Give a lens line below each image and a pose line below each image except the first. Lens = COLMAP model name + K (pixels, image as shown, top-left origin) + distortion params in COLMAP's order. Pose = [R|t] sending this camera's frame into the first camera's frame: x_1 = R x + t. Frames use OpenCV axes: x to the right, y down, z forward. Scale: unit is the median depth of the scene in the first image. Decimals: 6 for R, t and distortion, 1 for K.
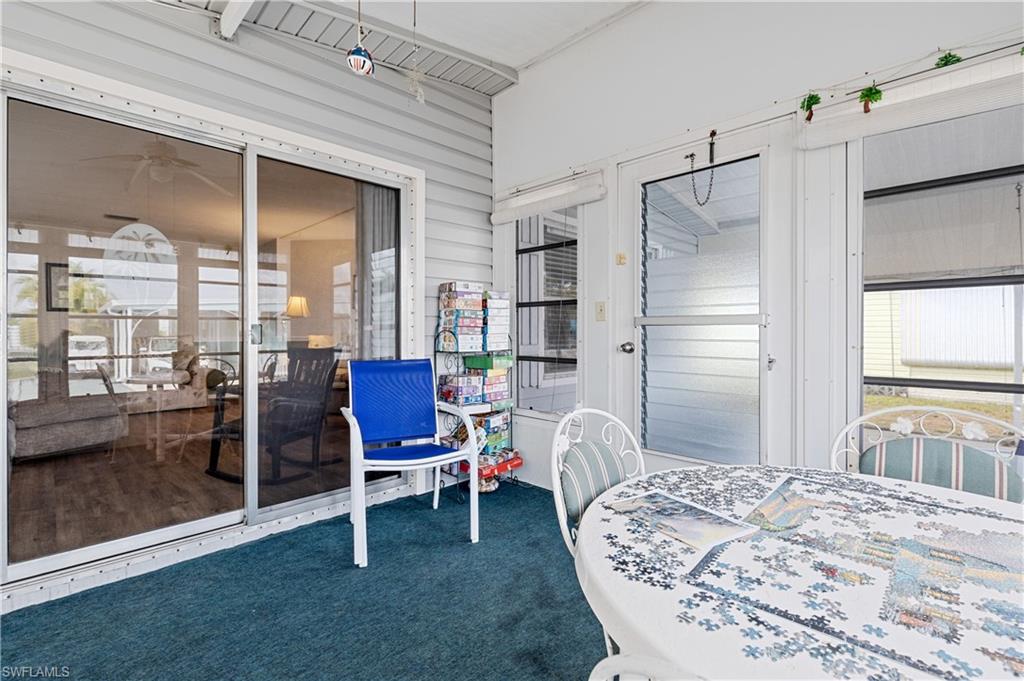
lens RADIAL K [[466.2, 0, 512.4], [0, 466.2, 331.3], [0, 0, 1]] dist [0.000352, 0.000016]
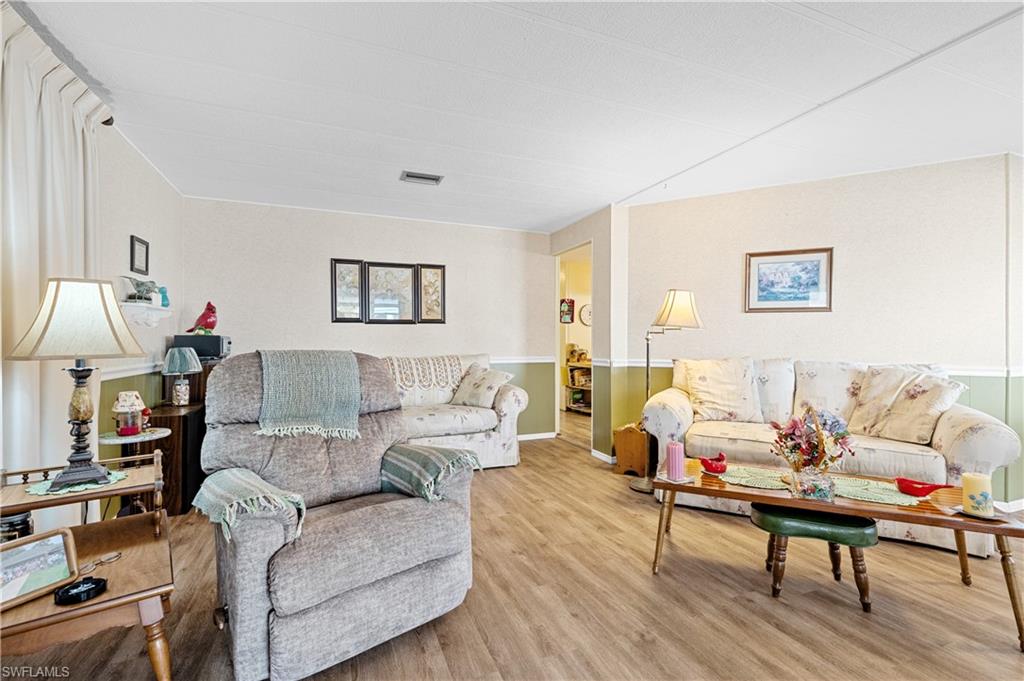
lens RADIAL K [[463.7, 0, 517.4], [0, 463.7, 336.6], [0, 0, 1]] dist [0.001974, 0.000648]
pose [[0.923375, -0.000704, -0.383899, -0.411535], [-0.003068, 0.999953, -0.009212, -0.014079], [0.383887, 0.009684, 0.923329, 0.401830]]
